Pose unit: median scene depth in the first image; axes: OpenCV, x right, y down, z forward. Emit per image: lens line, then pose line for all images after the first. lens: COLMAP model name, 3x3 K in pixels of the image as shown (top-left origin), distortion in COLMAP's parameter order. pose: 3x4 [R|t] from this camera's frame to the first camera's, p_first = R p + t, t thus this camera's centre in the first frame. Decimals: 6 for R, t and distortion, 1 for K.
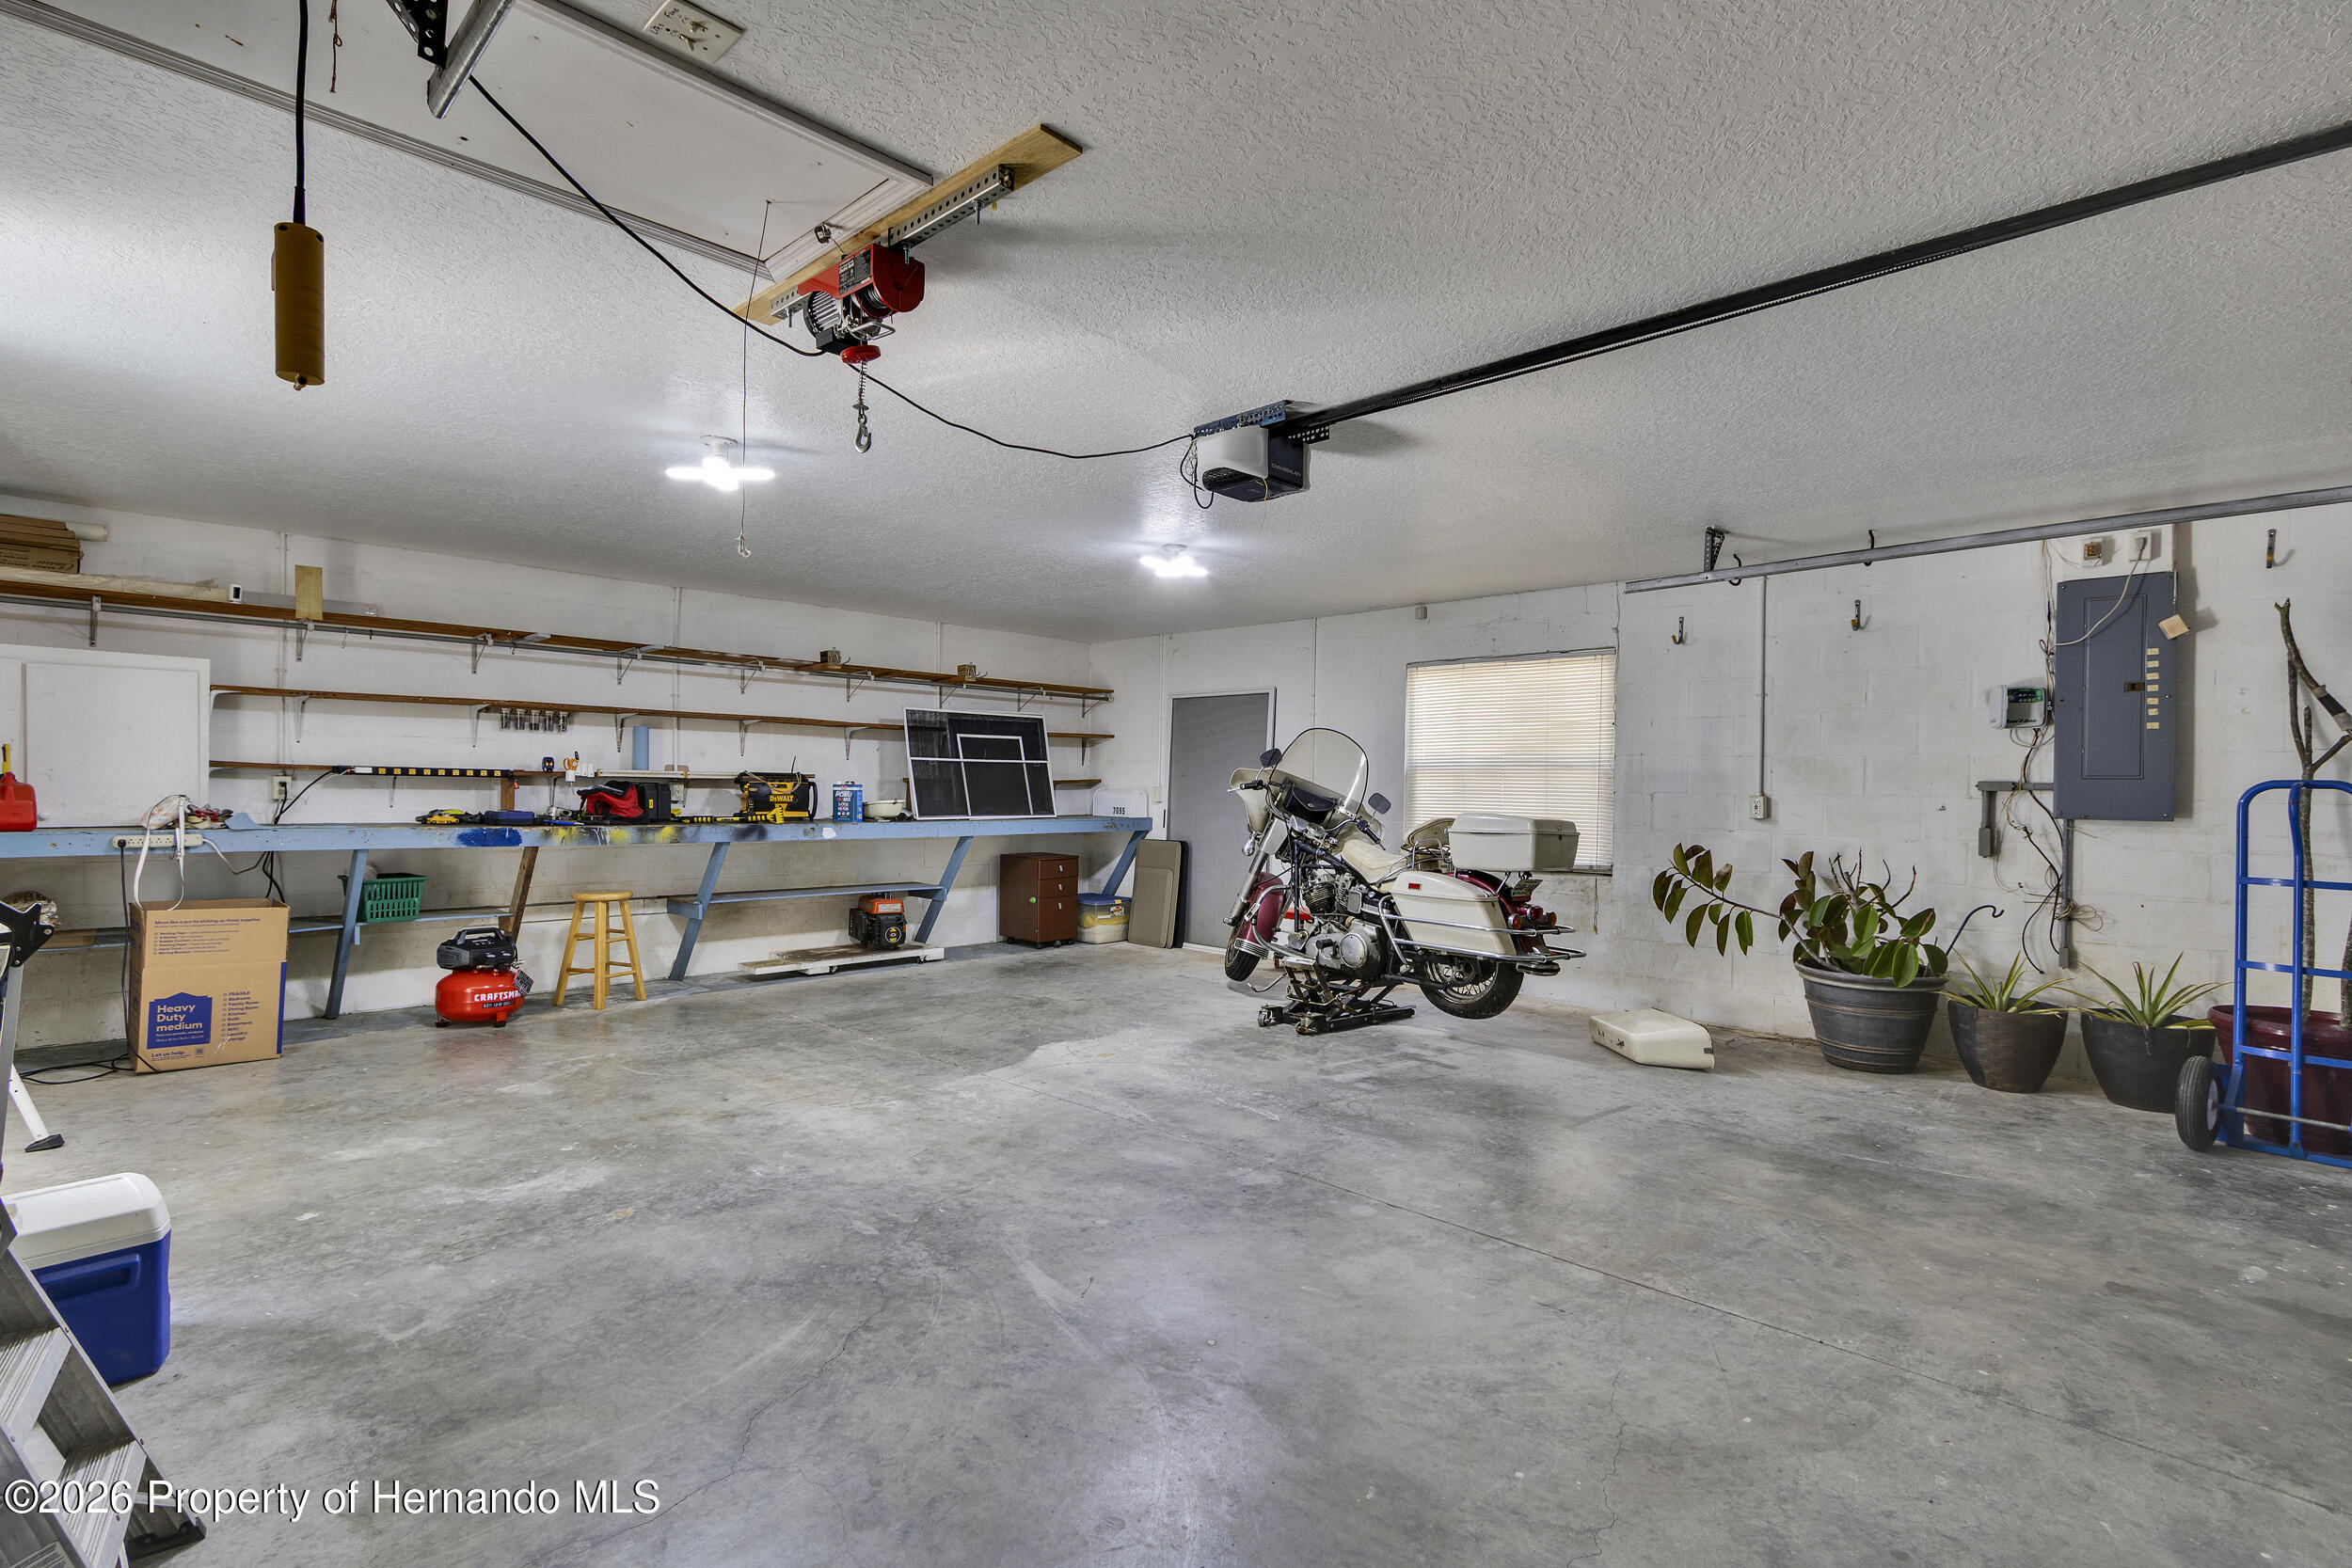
lens RADIAL K [[1121.9, 0, 1157.3], [0, 1121.9, 798.3], [0, 0, 1]] dist [0.008323, -0.004359]
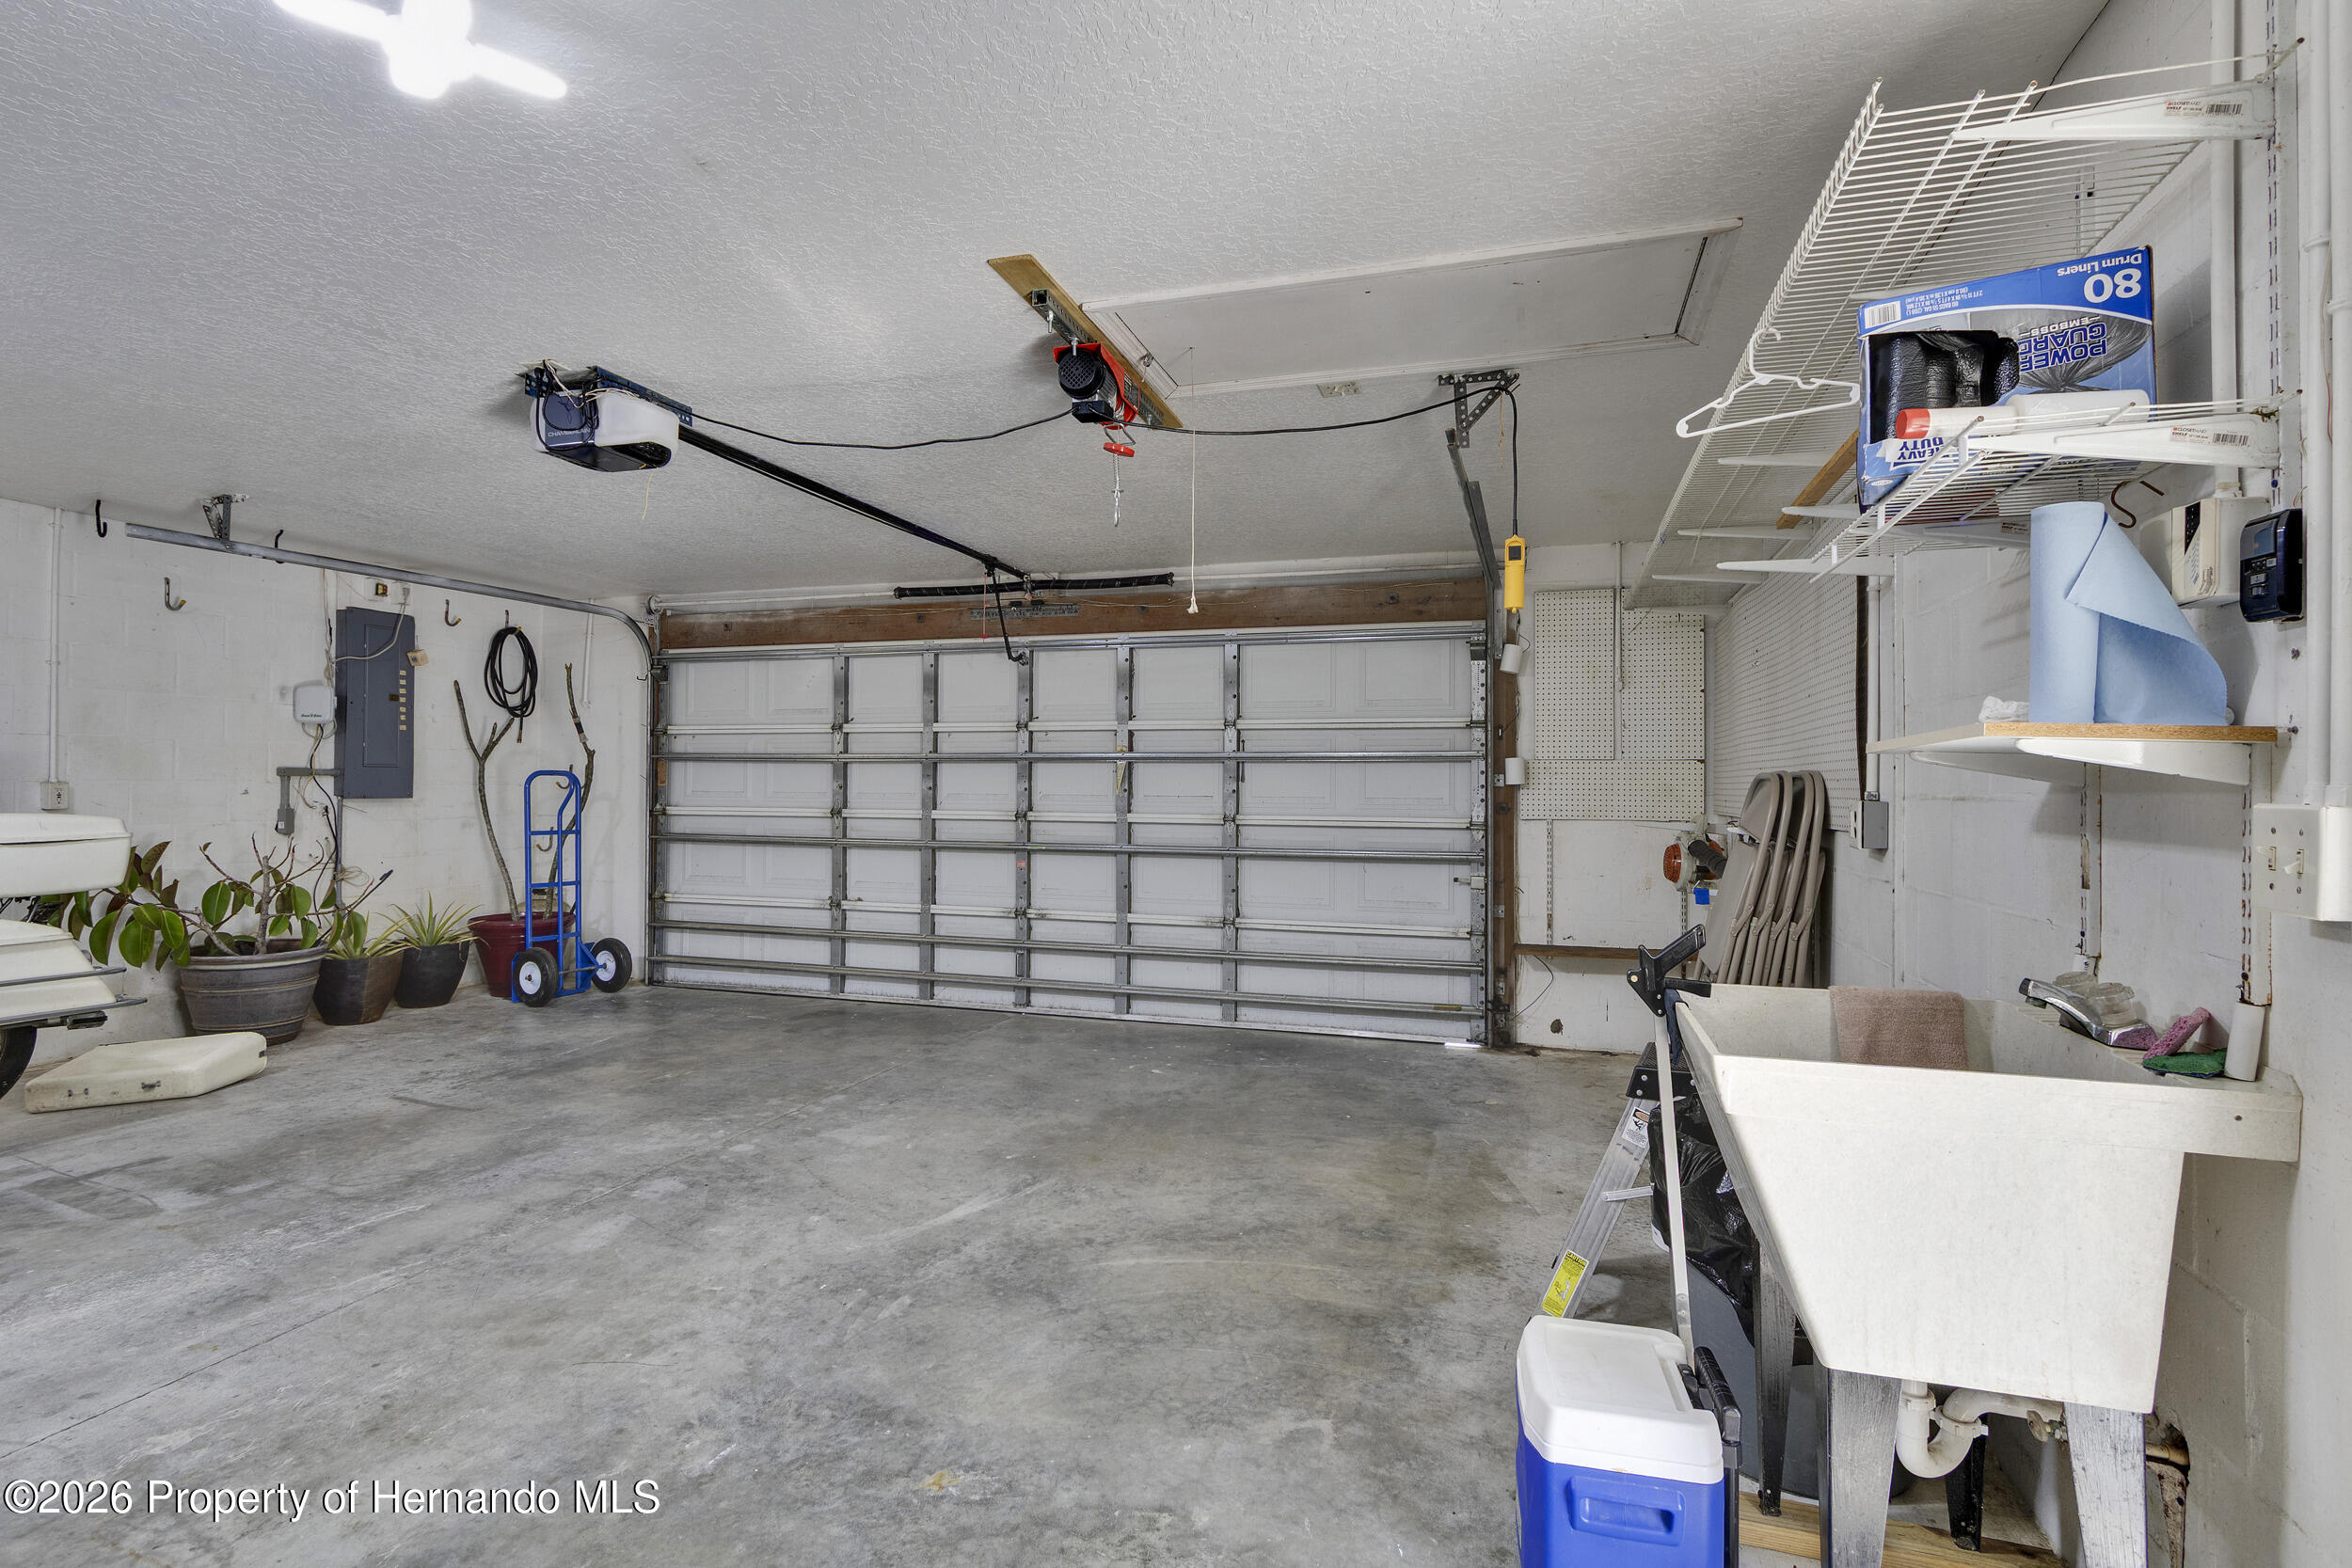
lens RADIAL K [[1121.9, 0, 1161.2], [0, 1121.9, 771.7], [0, 0, 1]] dist [0.008323, -0.004359]
pose [[-0.444567, -0.006260, 0.895724, -0.963327], [-0.004317, 0.999979, 0.004847, -0.028972], [-0.895735, -0.001712, -0.444585, 1.031555]]
